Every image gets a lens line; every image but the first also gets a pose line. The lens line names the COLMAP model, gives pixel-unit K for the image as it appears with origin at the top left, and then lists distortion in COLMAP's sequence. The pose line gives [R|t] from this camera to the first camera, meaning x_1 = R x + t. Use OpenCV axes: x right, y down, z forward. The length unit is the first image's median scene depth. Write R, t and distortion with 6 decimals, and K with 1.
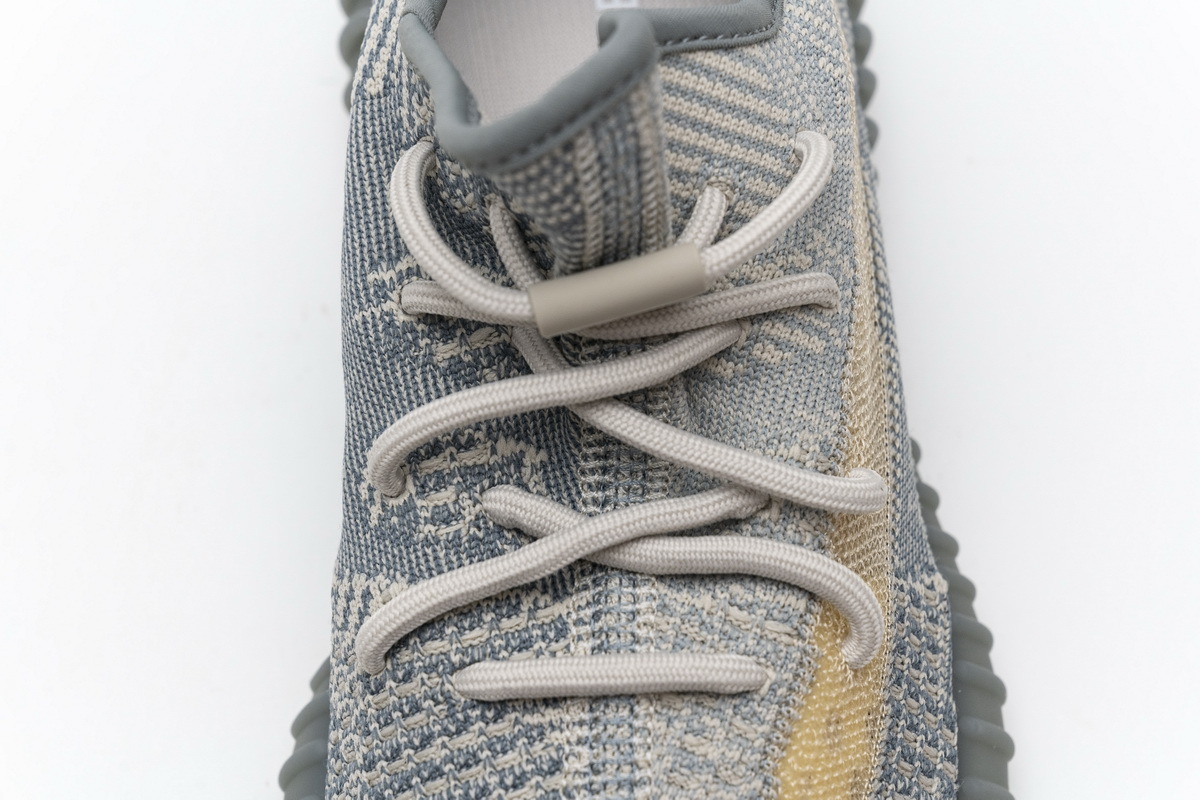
lens RADIAL K [[2260.6, 0, 600.0], [0, 2260.6, 400.0], [0, 0, 1]] dist [0.290048, -0.020642]
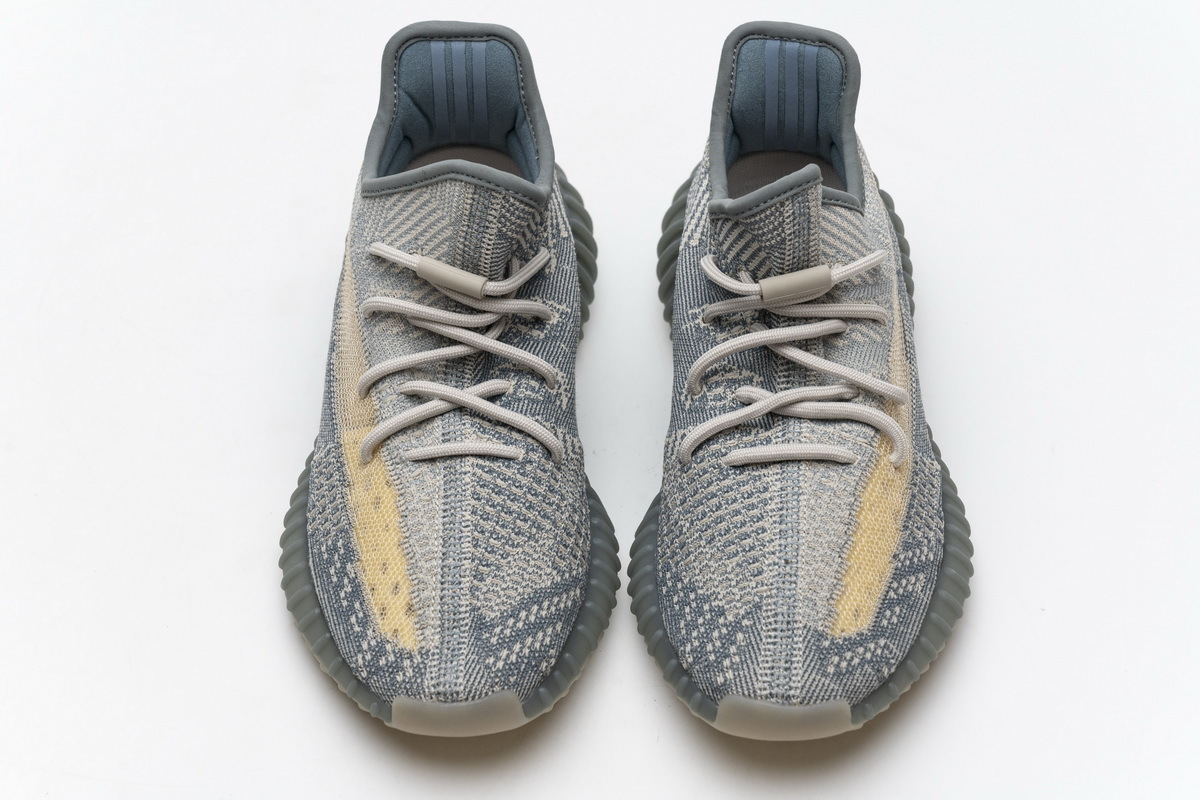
lens RADIAL K [[2260.6, 0, 600.0], [0, 2260.6, 400.0], [0, 0, 1]] dist [0.290048, -0.020642]
pose [[0.998387, 0.026271, -0.050329, -0.074320], [-0.044540, 0.912157, -0.407413, 1.024067], [0.035205, 0.408997, 0.911856, -1.156250]]
